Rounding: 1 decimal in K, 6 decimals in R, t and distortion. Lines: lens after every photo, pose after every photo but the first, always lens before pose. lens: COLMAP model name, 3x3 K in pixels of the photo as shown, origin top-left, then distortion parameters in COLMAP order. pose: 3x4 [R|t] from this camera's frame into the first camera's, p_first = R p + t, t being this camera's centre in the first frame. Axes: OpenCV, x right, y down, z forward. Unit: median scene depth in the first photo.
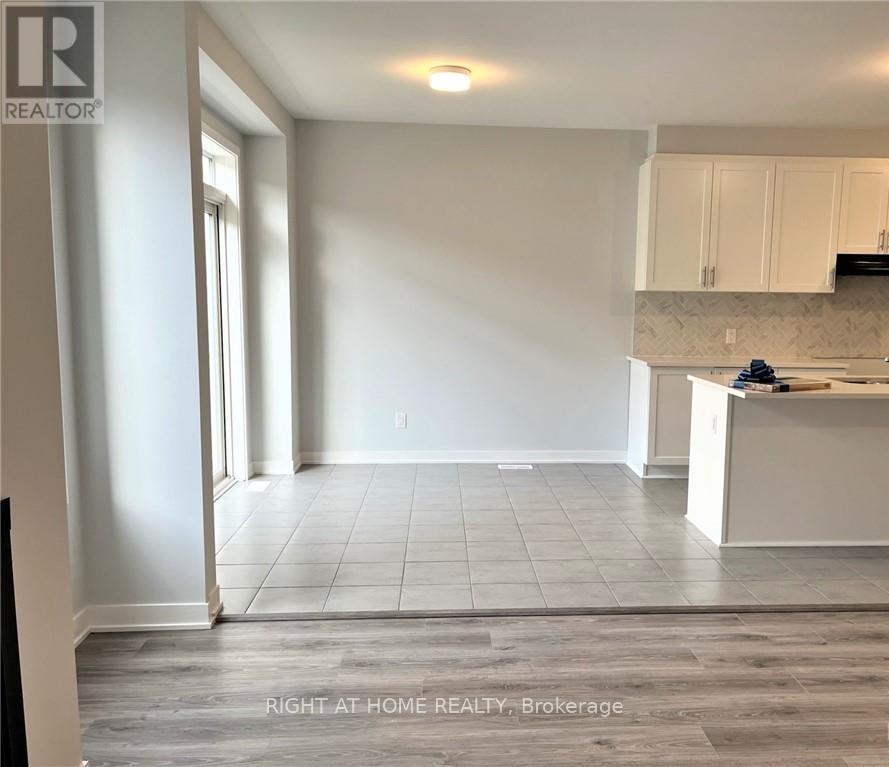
lens RADIAL K [[776.2, 0, 512.6], [0, 776.2, 388.1], [0, 0, 1]] dist [0.054435, -0.053181]
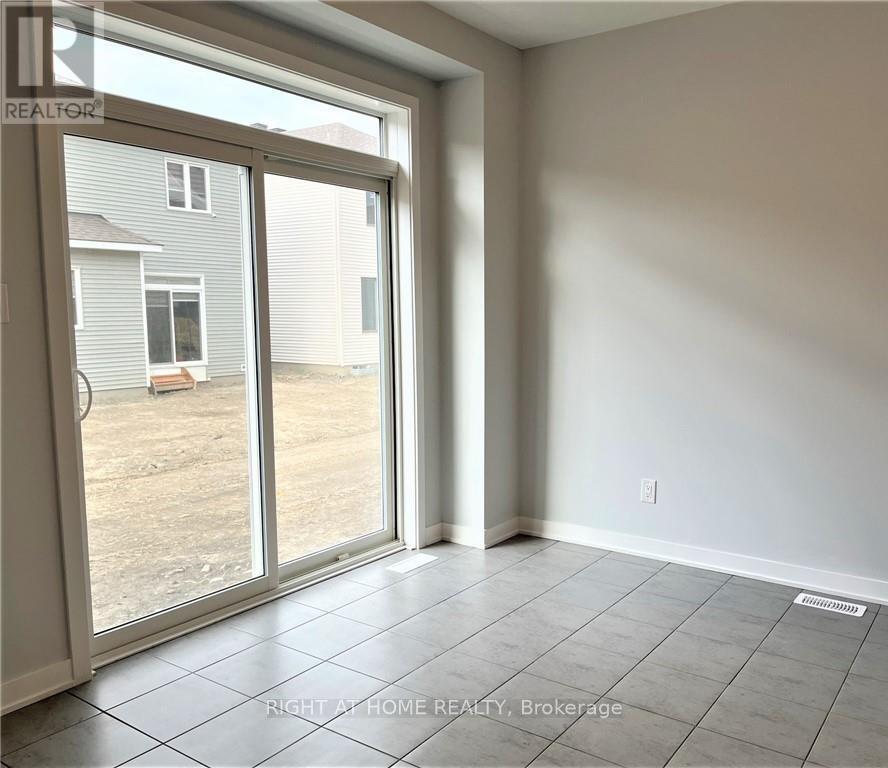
lens RADIAL K [[775.3, 0, 512.0], [0, 775.3, 388.6], [0, 0, 1]] dist [0.054435, -0.053181]
pose [[0.780438, 0.049400, -0.623279, 0.173883], [-0.059530, 0.998216, 0.004577, -0.040707], [0.622393, 0.033531, 0.781986, 0.455479]]
